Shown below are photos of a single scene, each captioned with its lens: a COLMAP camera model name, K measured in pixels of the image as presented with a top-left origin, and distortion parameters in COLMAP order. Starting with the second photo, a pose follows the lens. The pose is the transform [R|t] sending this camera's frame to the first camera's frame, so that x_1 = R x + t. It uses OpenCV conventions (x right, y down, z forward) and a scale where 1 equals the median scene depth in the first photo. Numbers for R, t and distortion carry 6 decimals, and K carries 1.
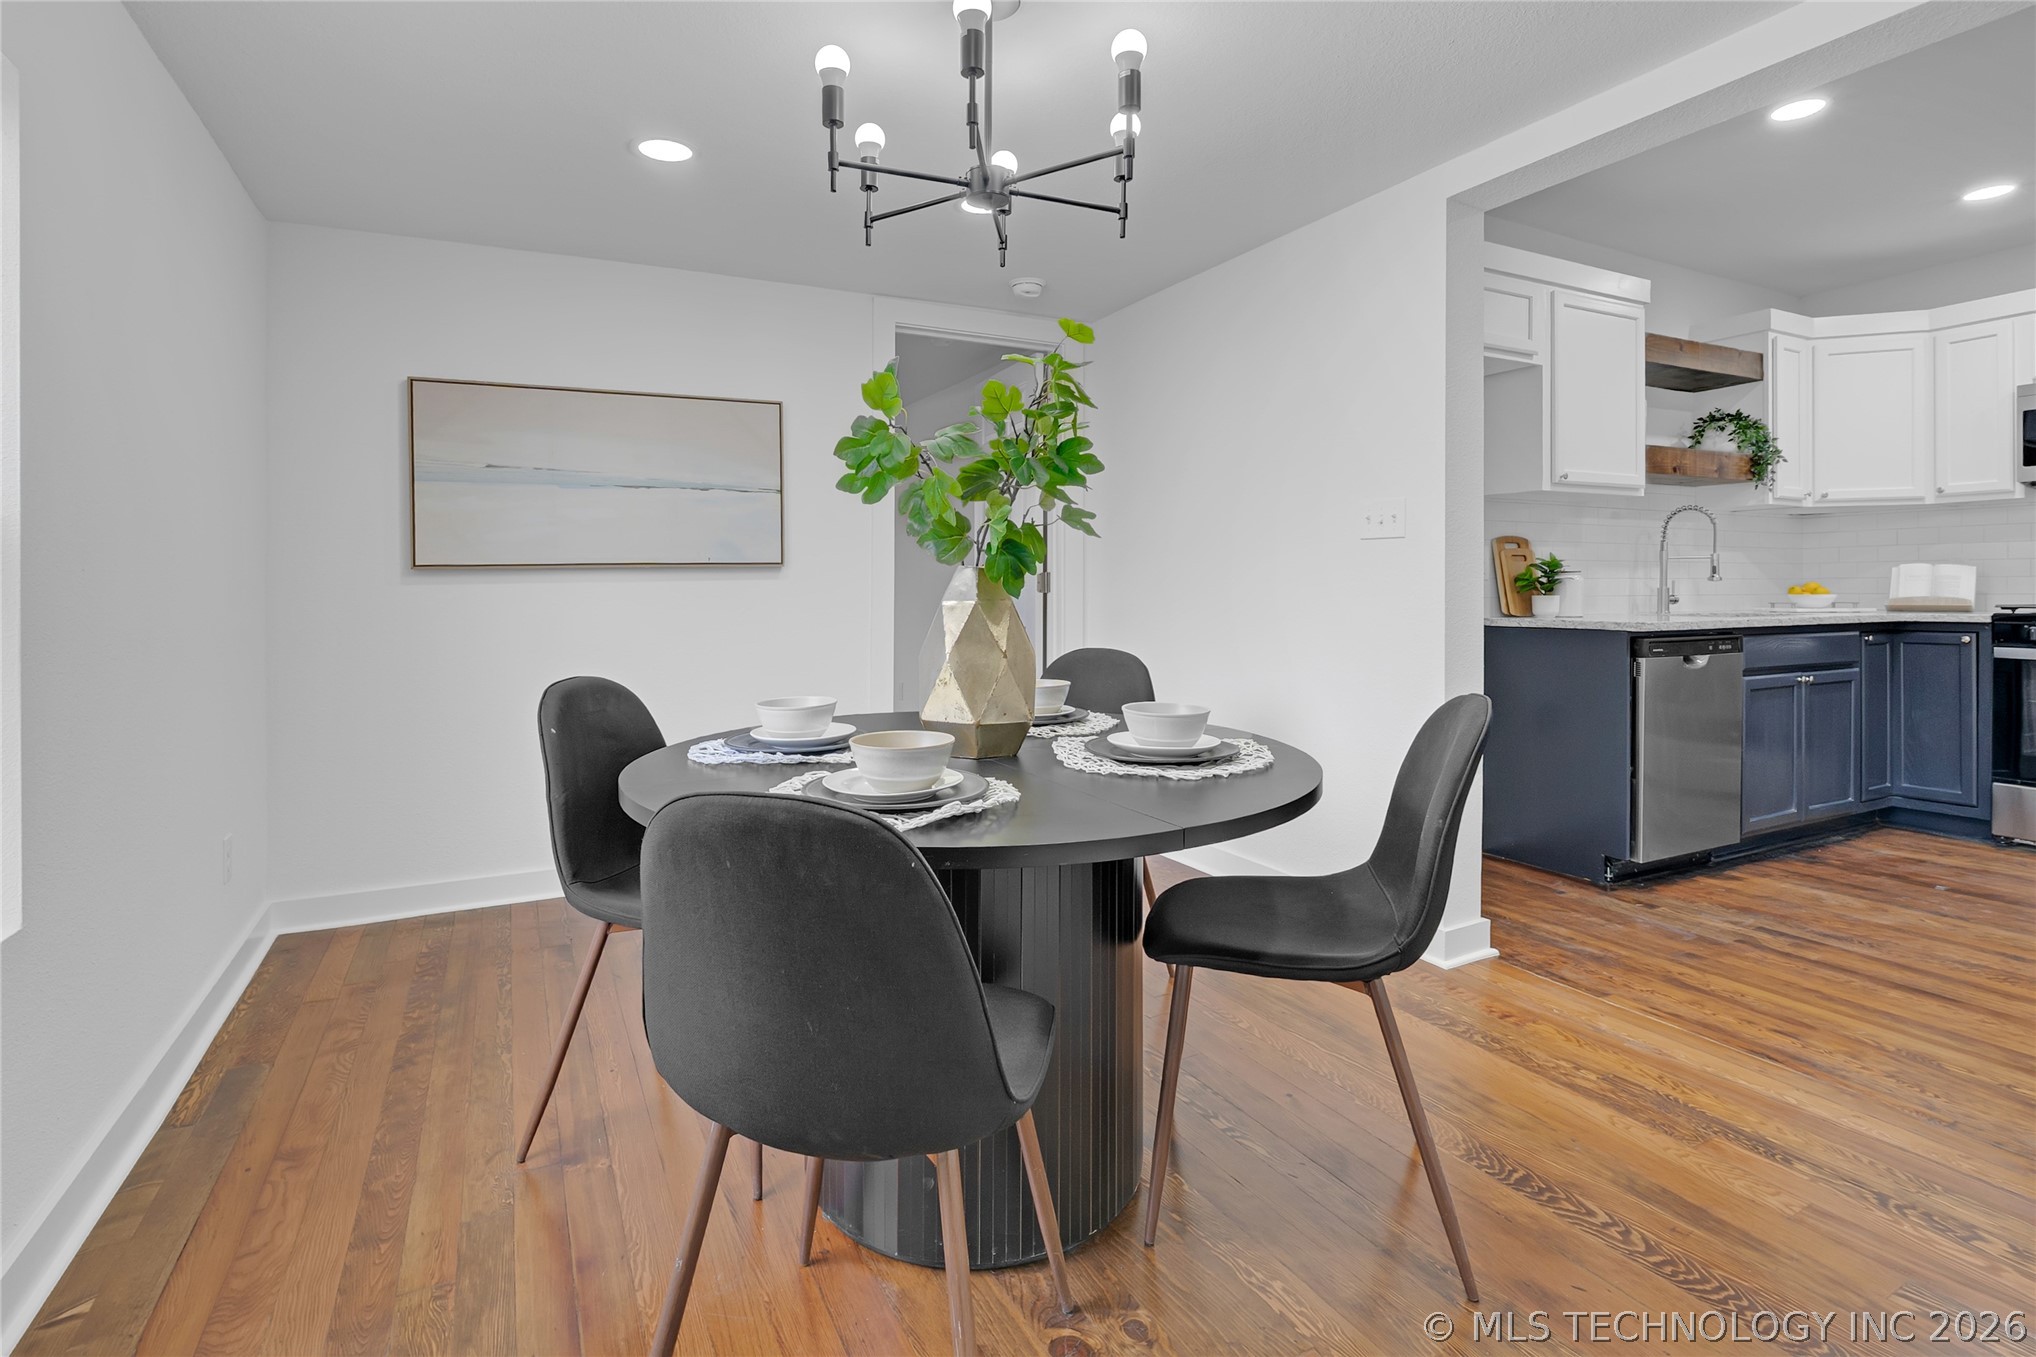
lens RADIAL K [[978.0, 0, 988.9], [0, 978.0, 599.1], [0, 0, 1]] dist [-0.004973, -0.000793]
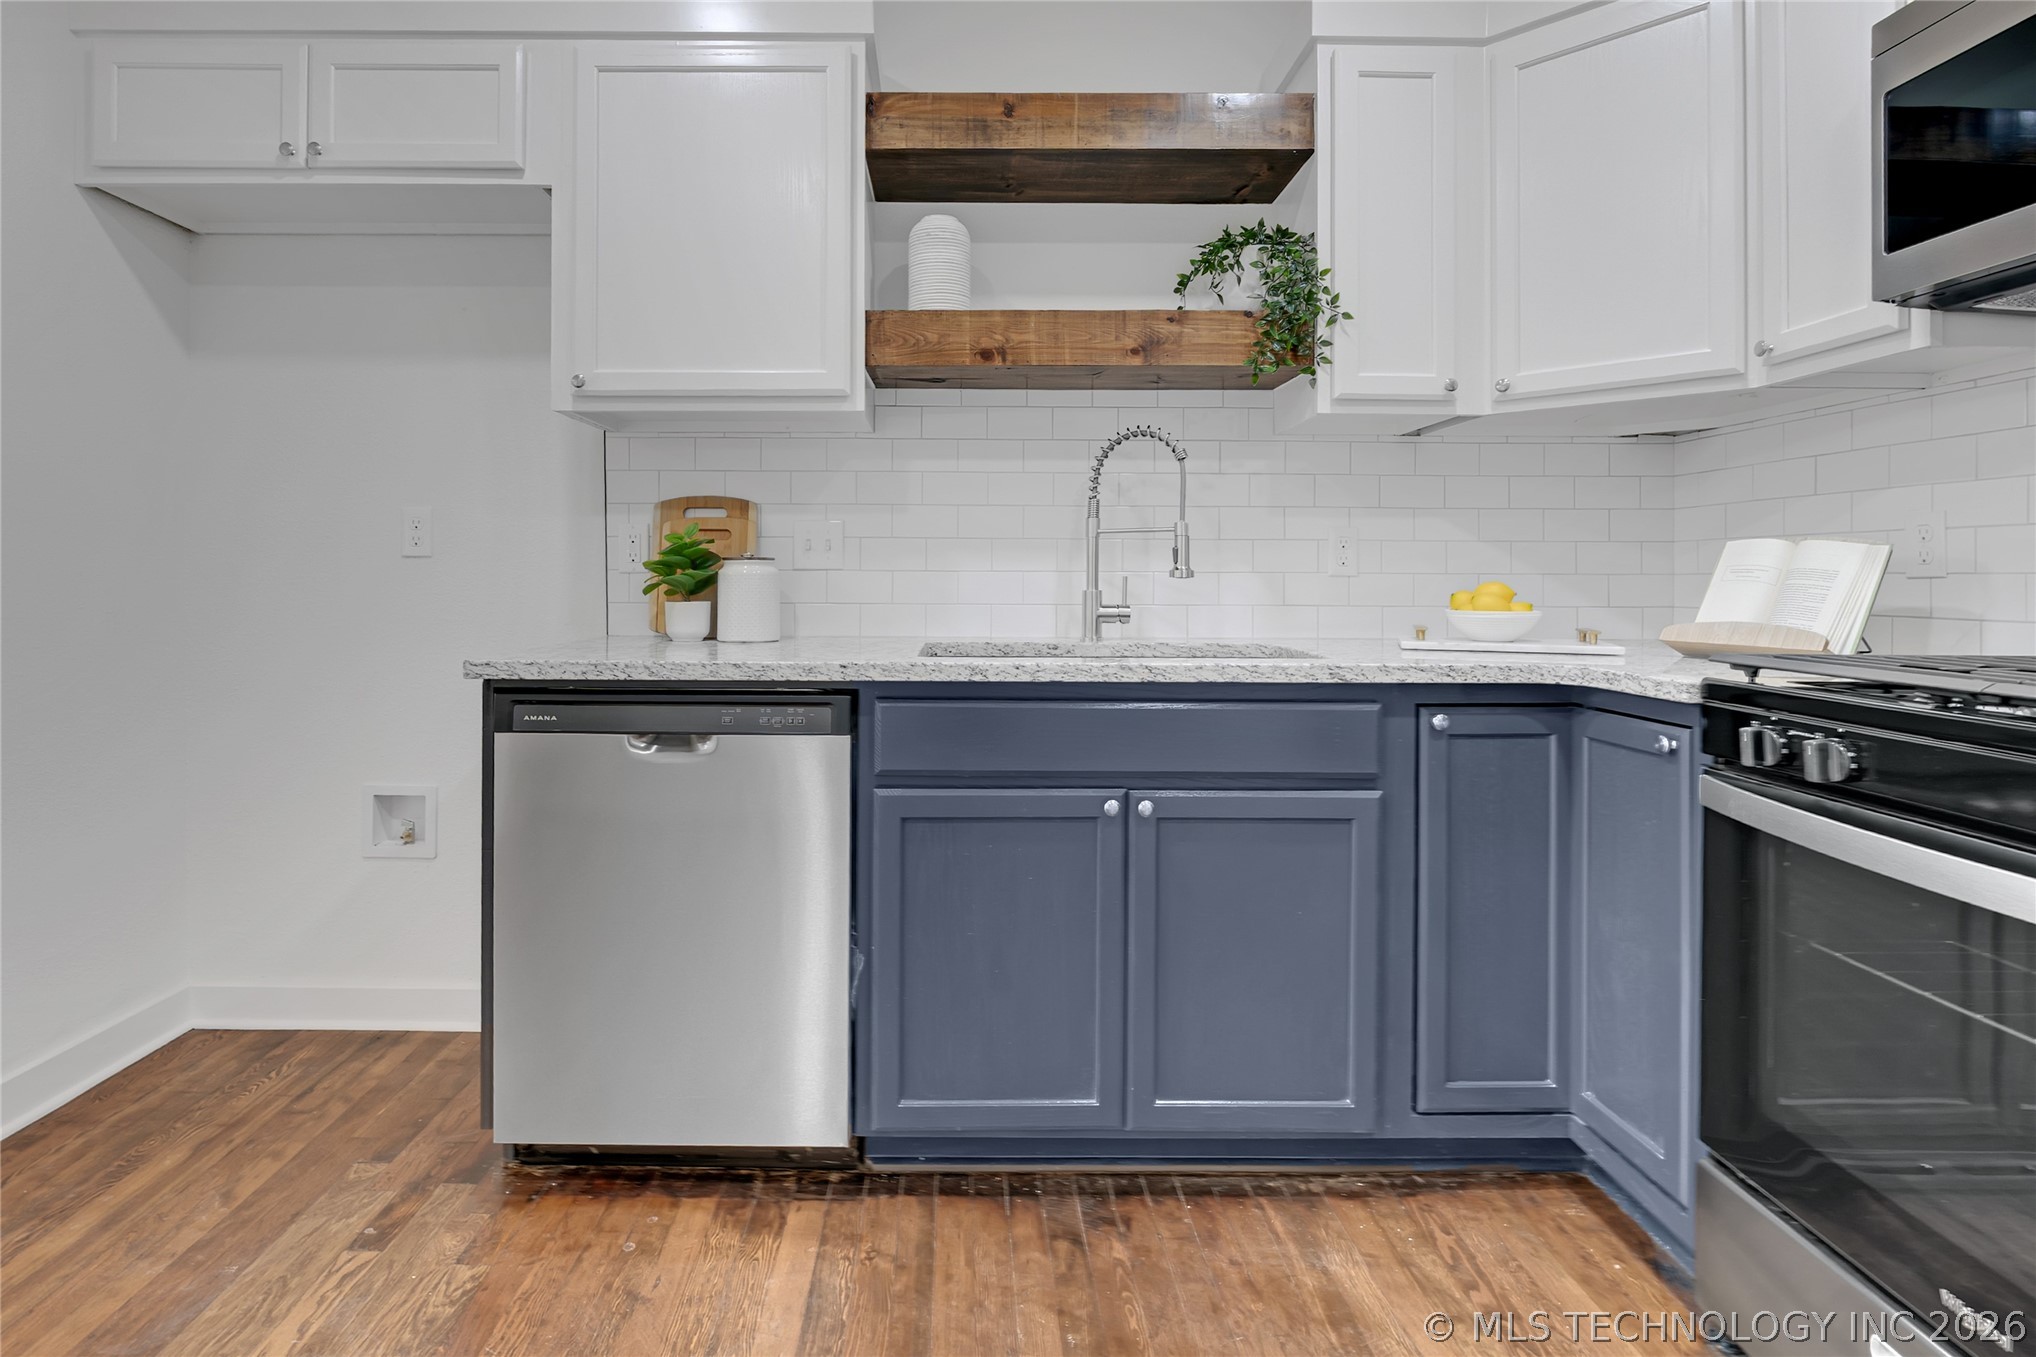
lens RADIAL K [[1002.1, 0, 966.2], [0, 1002.1, 573.8], [0, 0, 1]] dist [-0.000987, -0.000158]
pose [[0.895409, 0.008021, -0.445172, 0.921346], [-0.012889, 0.999886, -0.007909, -0.016372], [0.445057, 0.012820, 0.895410, 0.536836]]
